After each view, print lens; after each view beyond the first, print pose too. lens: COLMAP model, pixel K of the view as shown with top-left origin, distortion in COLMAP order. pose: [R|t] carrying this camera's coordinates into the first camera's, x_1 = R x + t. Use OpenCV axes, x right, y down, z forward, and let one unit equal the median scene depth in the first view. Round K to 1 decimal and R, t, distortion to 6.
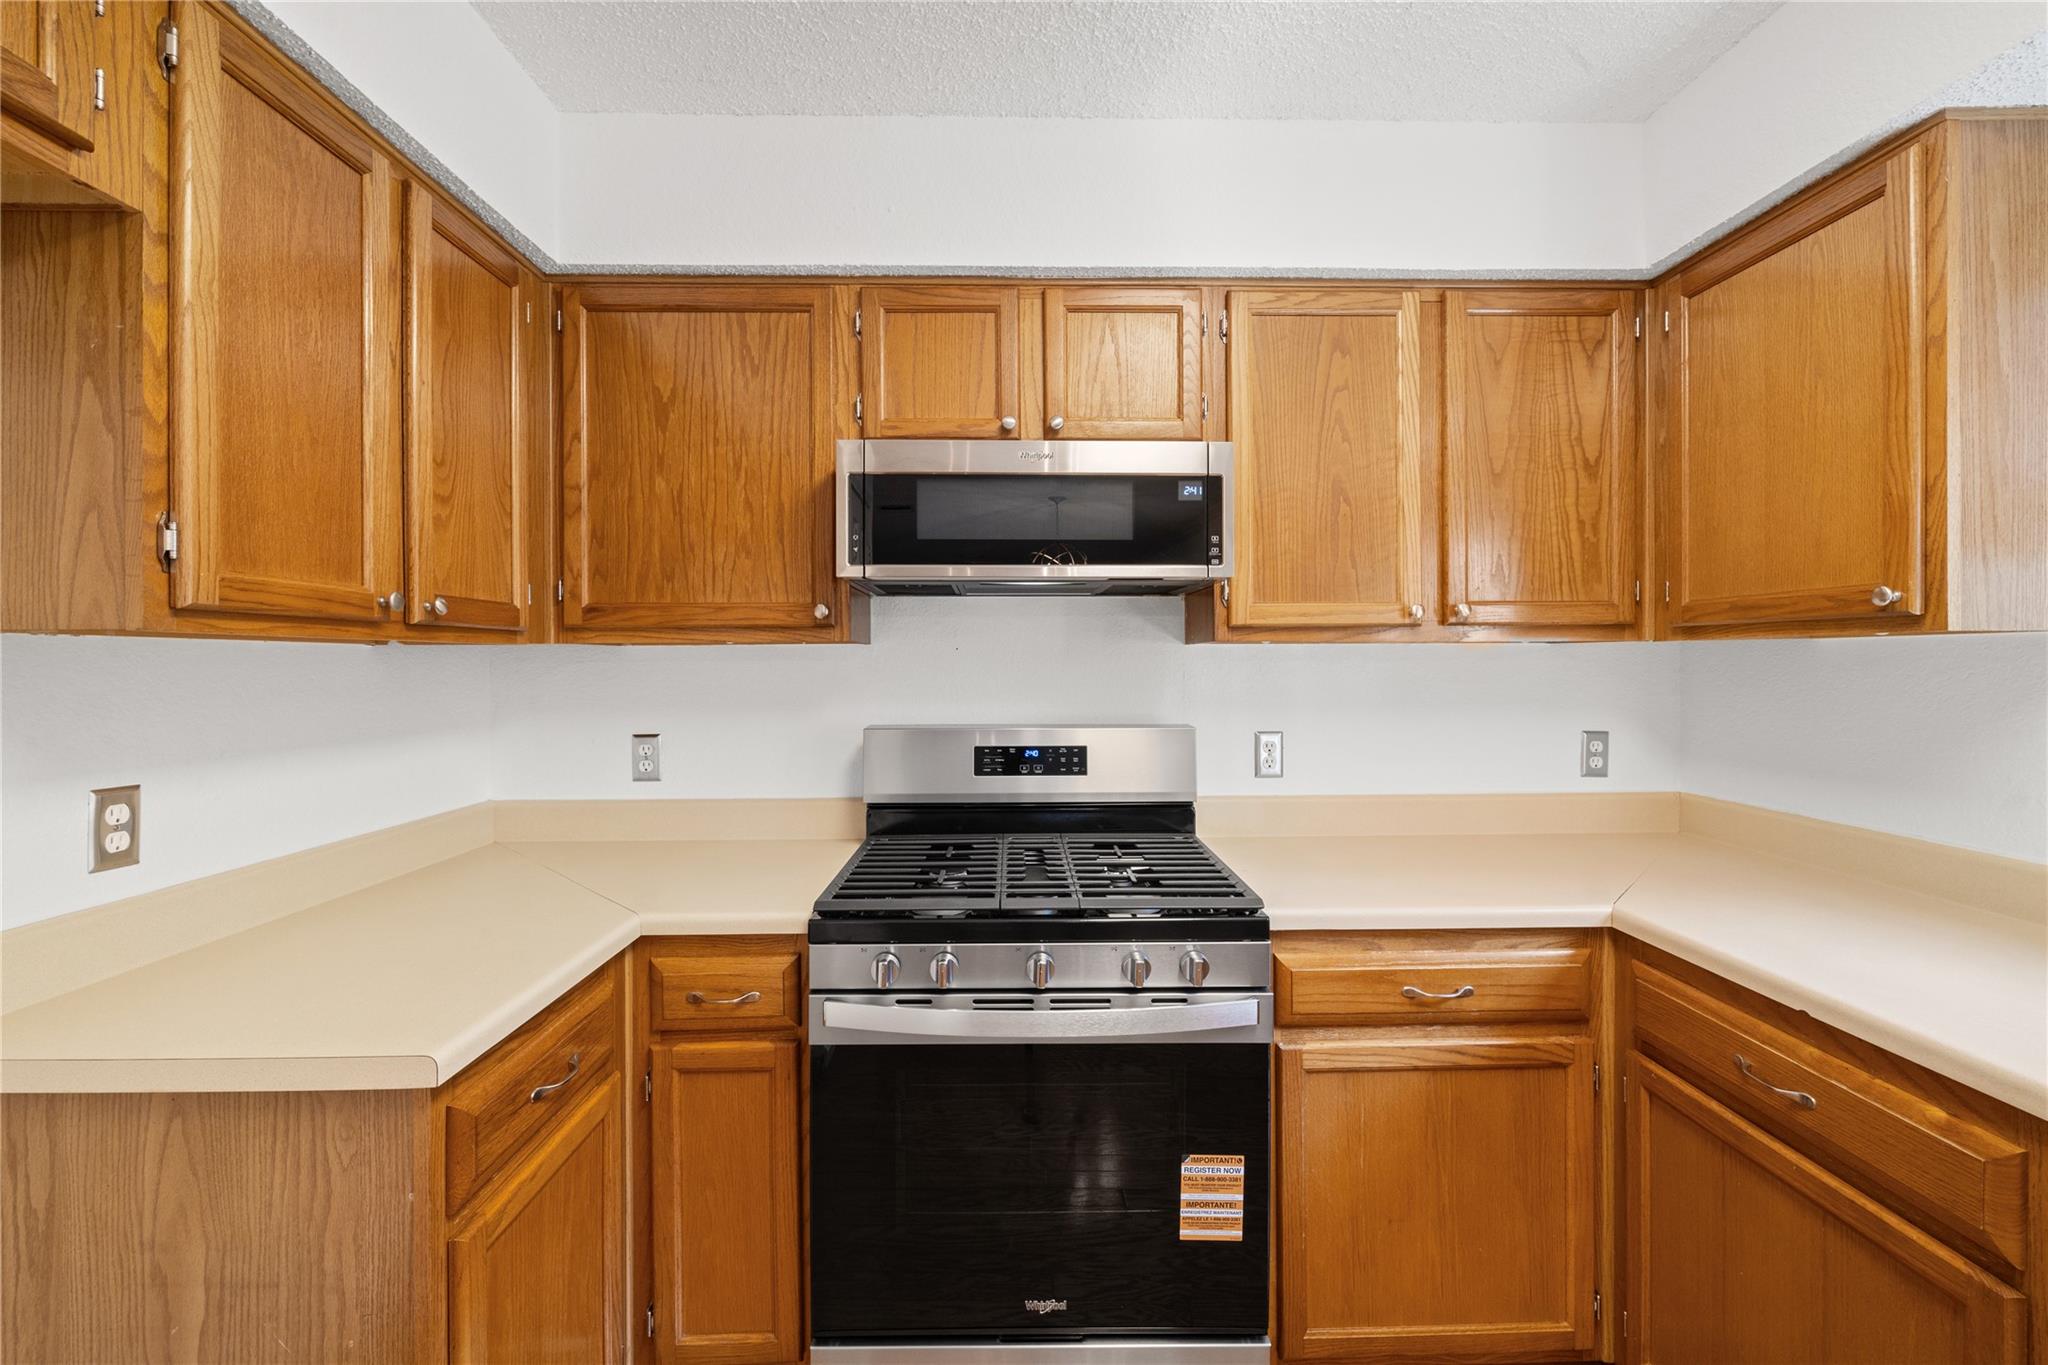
lens RADIAL K [[858.4, 0, 1027.6], [0, 858.4, 676.6], [0, 0, 1]] dist [-0.001590, 0.000219]
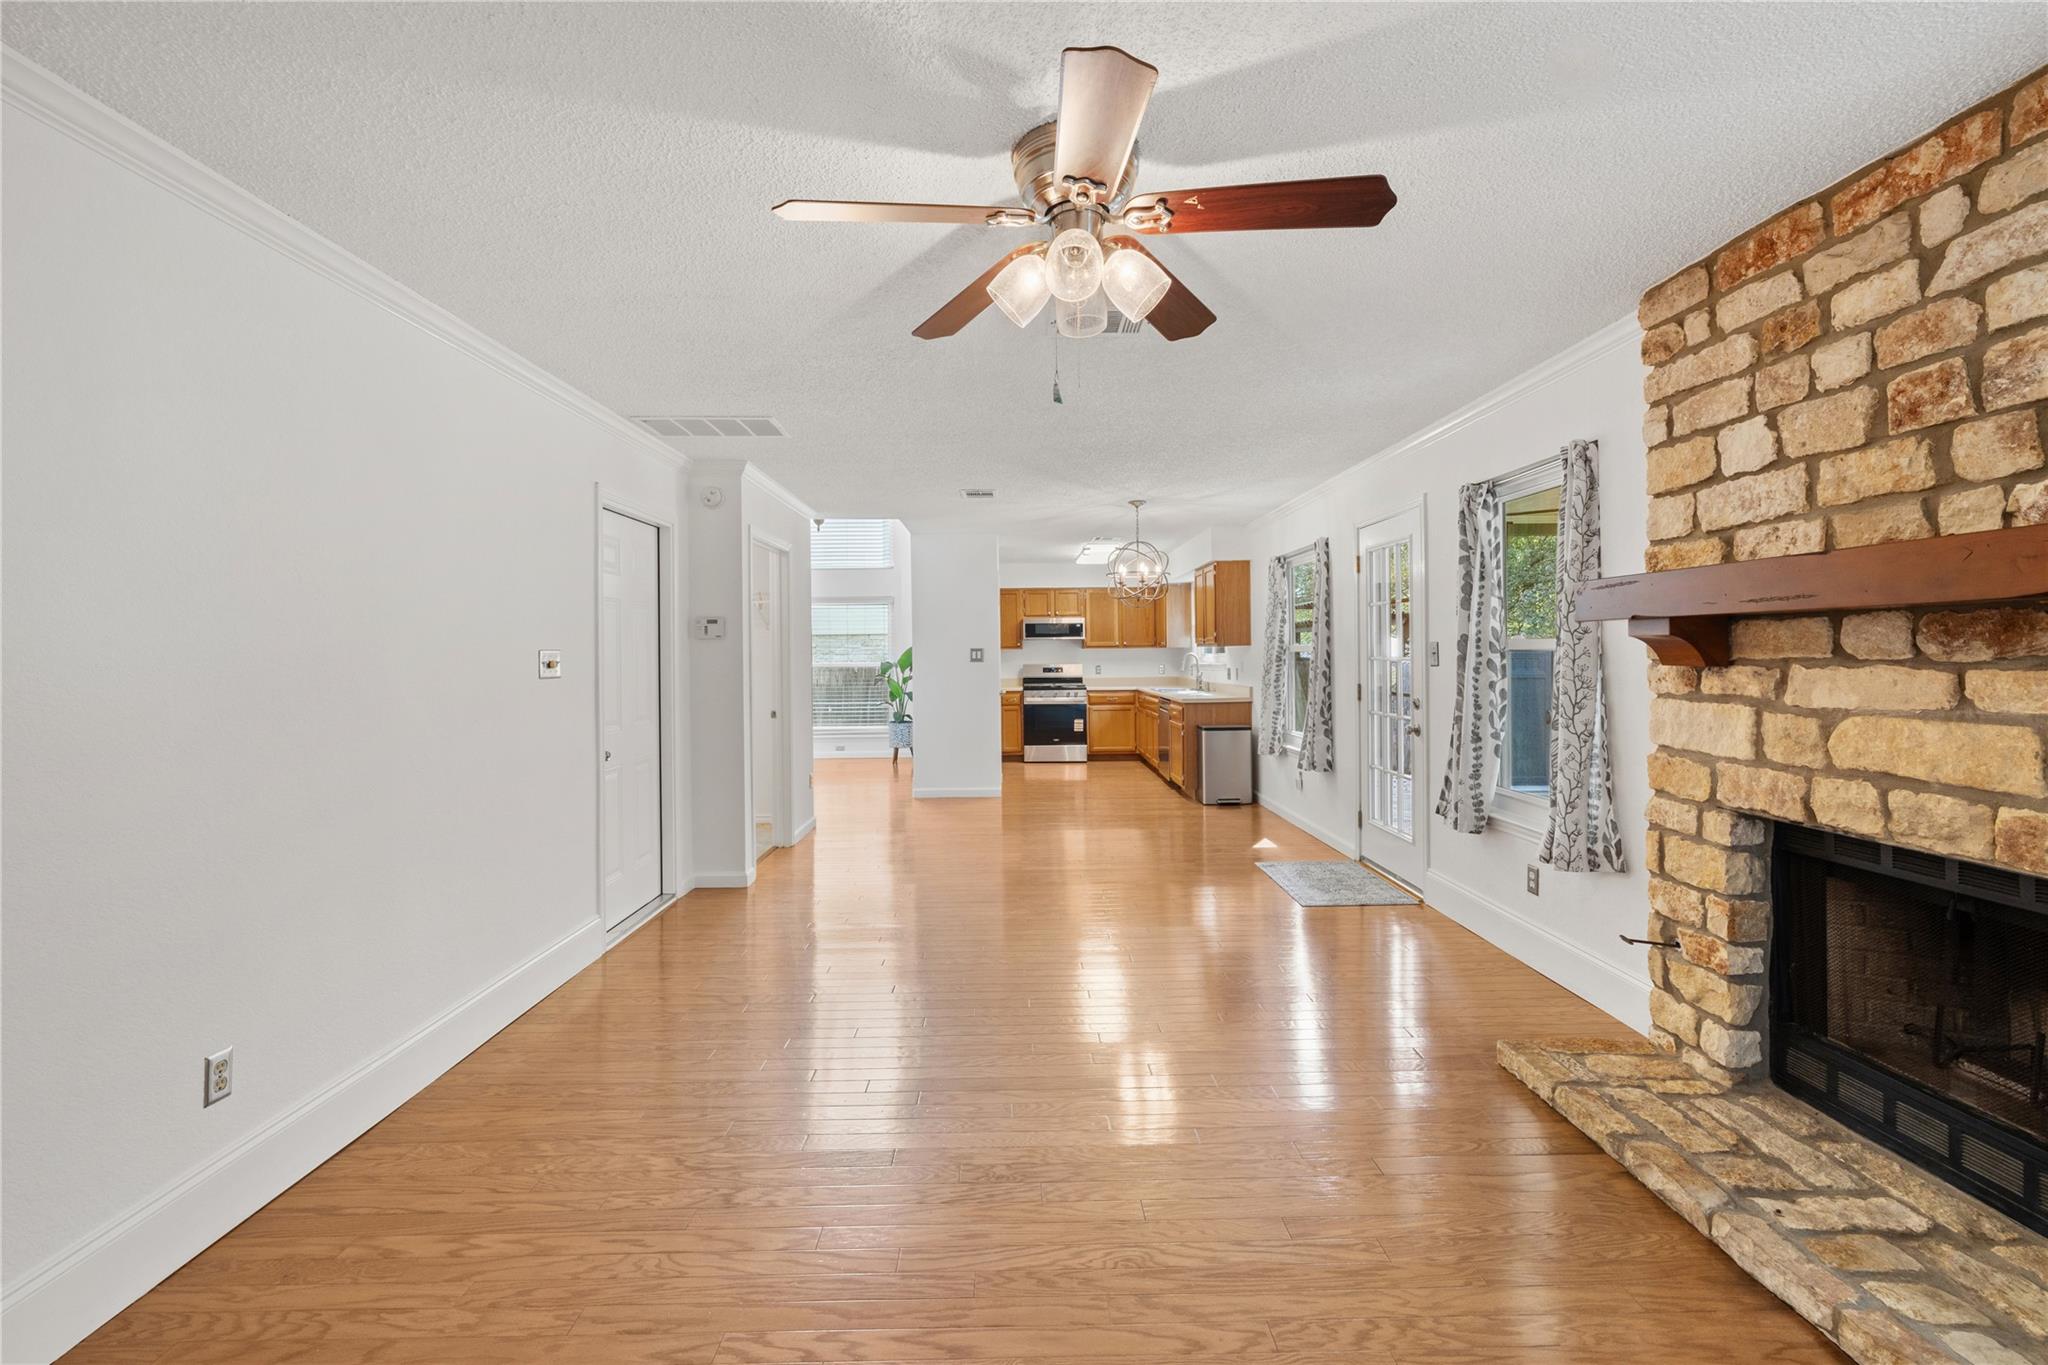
lens RADIAL K [[858.4, 0, 1015.9], [0, 858.4, 662.6], [0, 0, 1]] dist [-0.001590, 0.000219]
pose [[0.999960, -0.008949, -0.000343, -0.308944], [0.008952, 0.999914, 0.009598, -0.005027], [0.000257, -0.009600, 0.999954, -6.173934]]
